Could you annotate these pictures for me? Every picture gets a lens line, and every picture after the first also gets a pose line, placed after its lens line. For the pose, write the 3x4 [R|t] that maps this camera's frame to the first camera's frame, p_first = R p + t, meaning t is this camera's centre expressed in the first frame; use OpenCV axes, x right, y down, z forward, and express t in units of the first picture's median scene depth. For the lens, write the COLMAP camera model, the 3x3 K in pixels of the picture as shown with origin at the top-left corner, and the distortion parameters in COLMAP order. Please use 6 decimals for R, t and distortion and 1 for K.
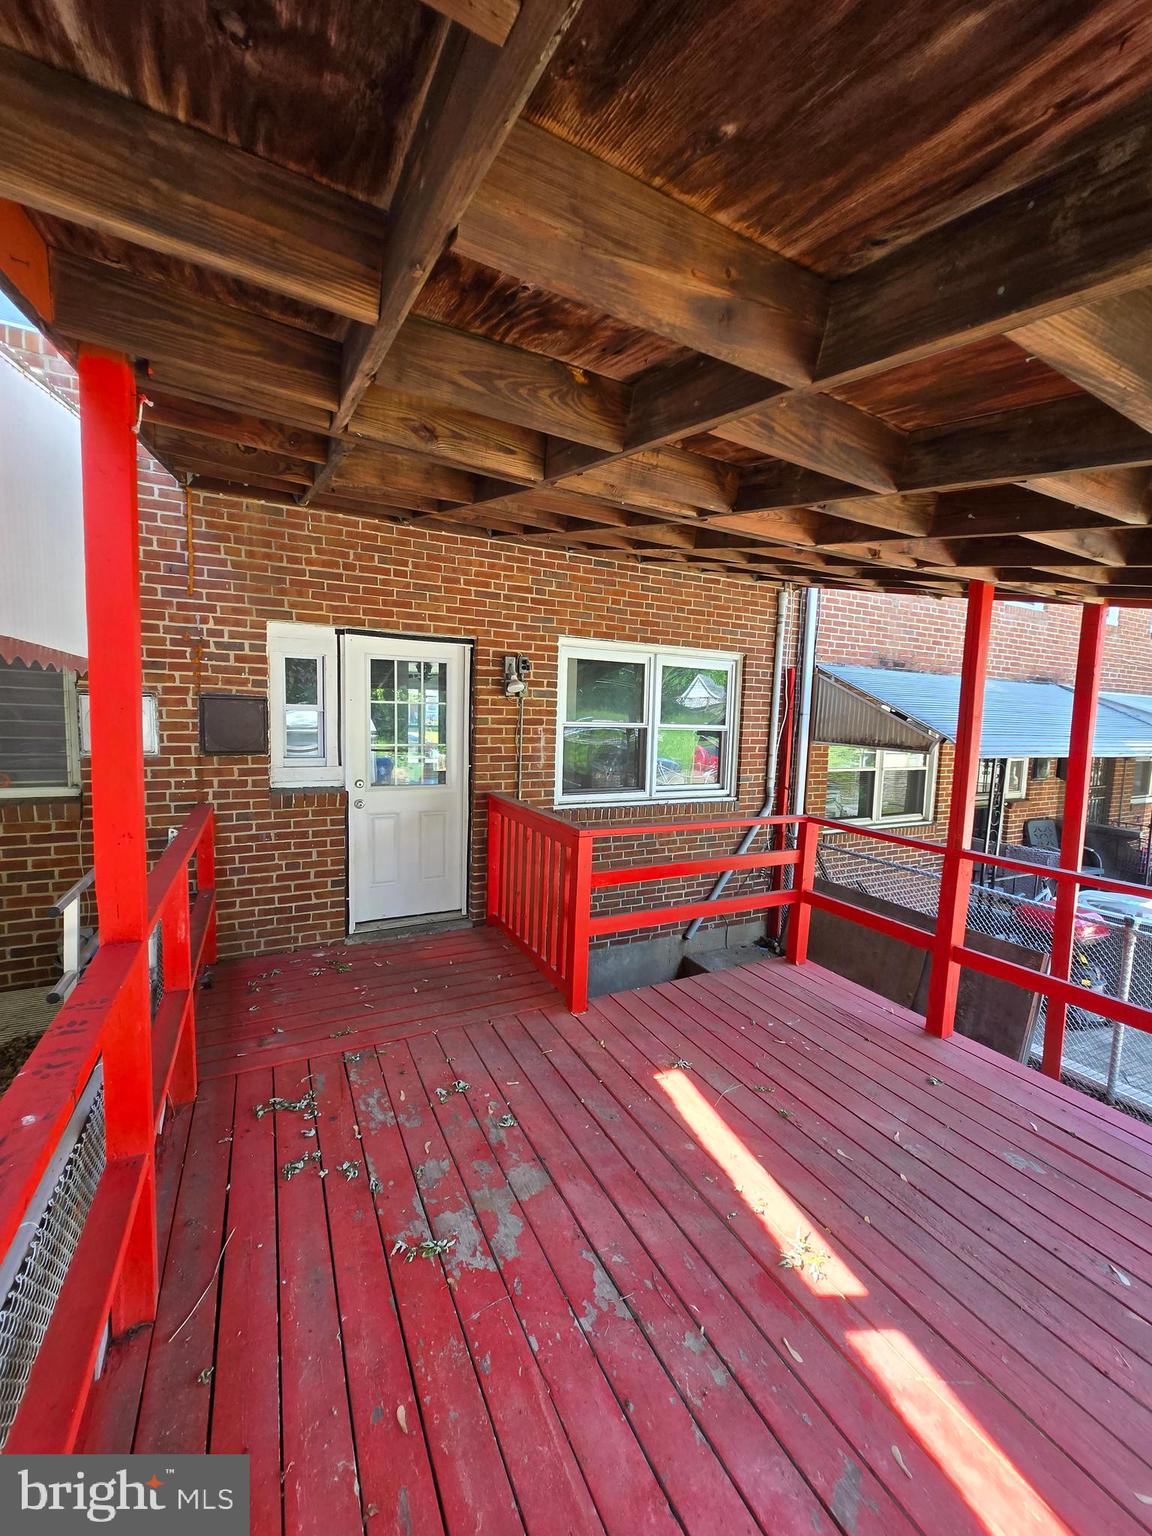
lens RADIAL K [[602.7, 0, 577.5], [0, 602.7, 766.0], [0, 0, 1]] dist [0.001756, 0.000194]
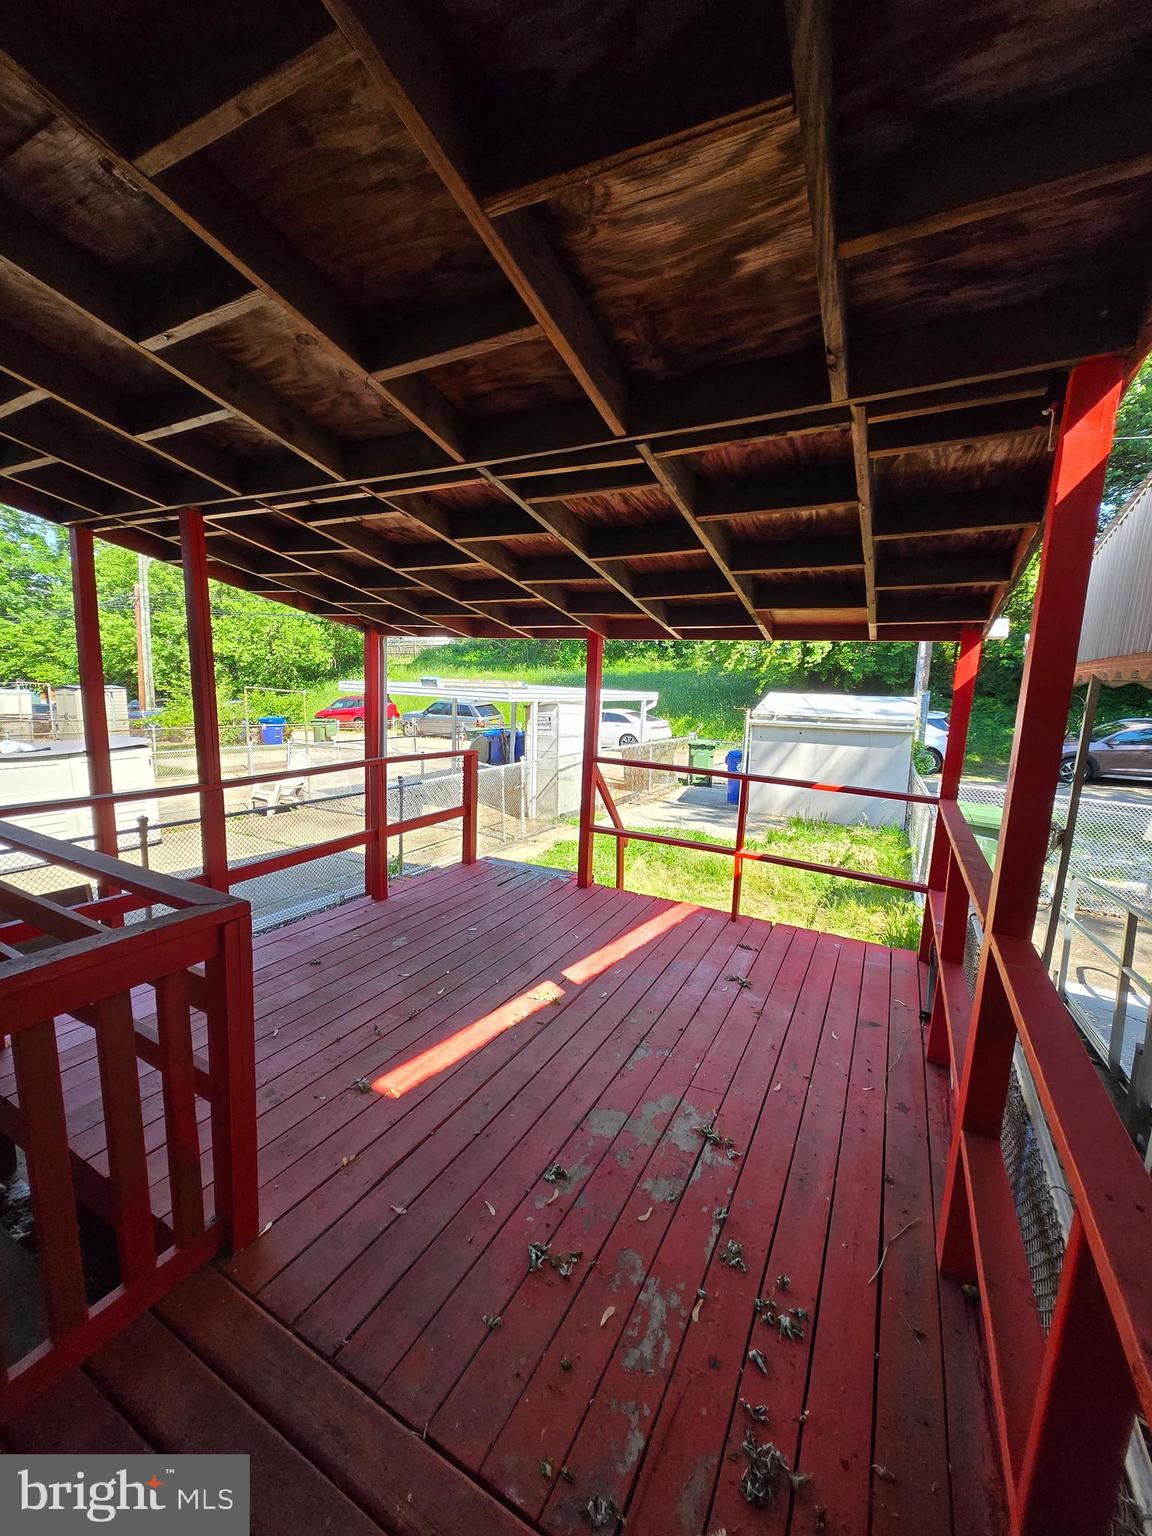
lens RADIAL K [[602.7, 0, 573.4], [0, 602.7, 770.2], [0, 0, 1]] dist [0.001756, 0.000194]
pose [[-0.559429, -0.187516, 0.807389, -0.289664], [0.007580, 0.972876, 0.231202, -0.062016], [-0.828843, 0.135461, -0.542834, 0.560003]]
